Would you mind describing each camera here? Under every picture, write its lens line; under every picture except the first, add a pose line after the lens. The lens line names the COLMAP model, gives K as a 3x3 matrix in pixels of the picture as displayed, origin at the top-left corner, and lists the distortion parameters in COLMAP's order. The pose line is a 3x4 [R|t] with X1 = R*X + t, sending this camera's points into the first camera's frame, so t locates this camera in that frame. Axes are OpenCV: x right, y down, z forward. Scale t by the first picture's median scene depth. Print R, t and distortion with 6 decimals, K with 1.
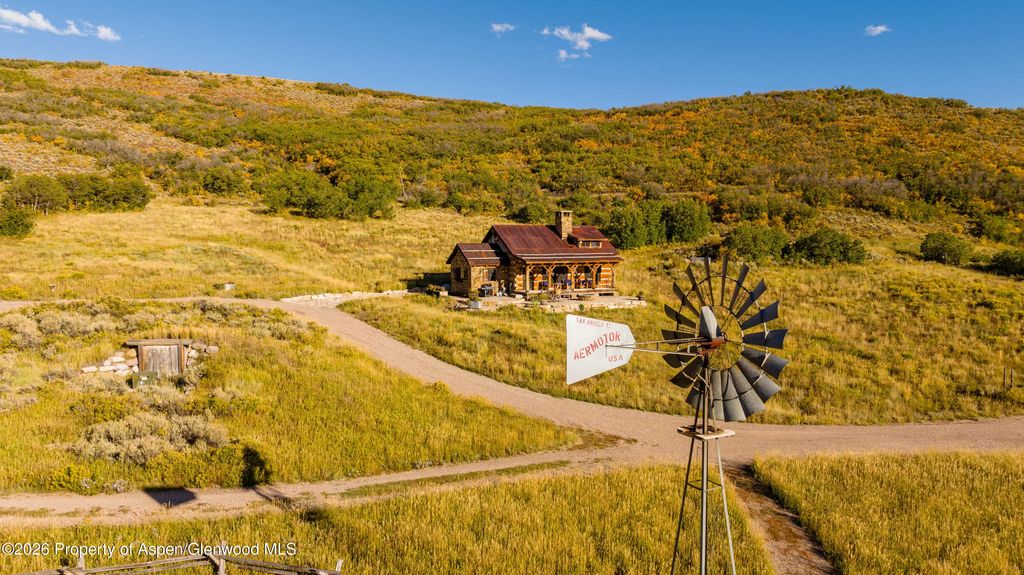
lens RADIAL K [[721.9, 0, 515.8], [0, 721.9, 284.3], [0, 0, 1]] dist [-0.033418, 0.028478]
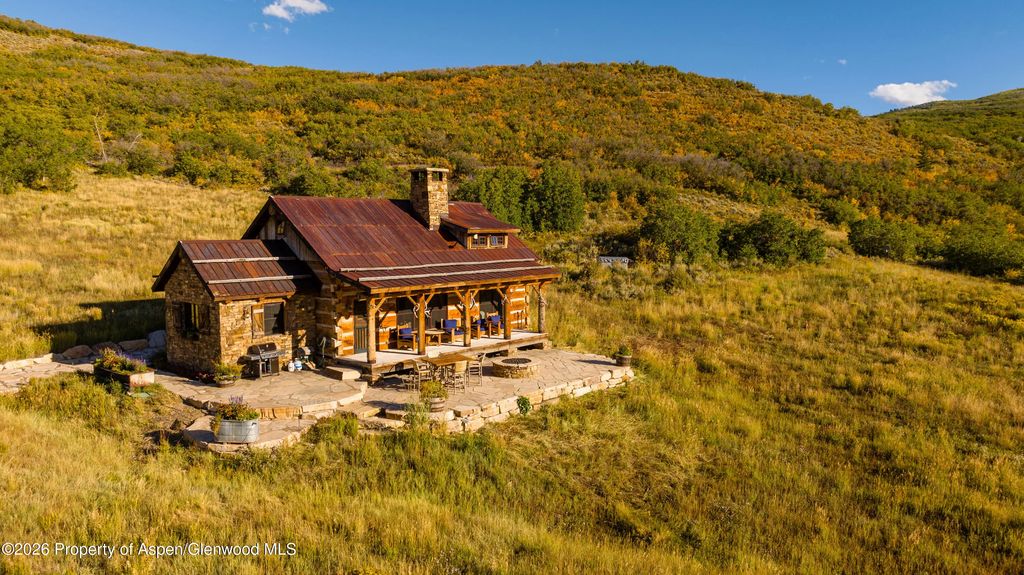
lens RADIAL K [[721.9, 0, 515.8], [0, 721.9, 284.3], [0, 0, 1]] dist [-0.033418, 0.028478]
pose [[0.943781, -0.024353, 0.329674, -0.017363], [0.016942, 0.999535, 0.025337, -0.018470], [-0.330138, -0.018327, 0.943755, 0.262538]]
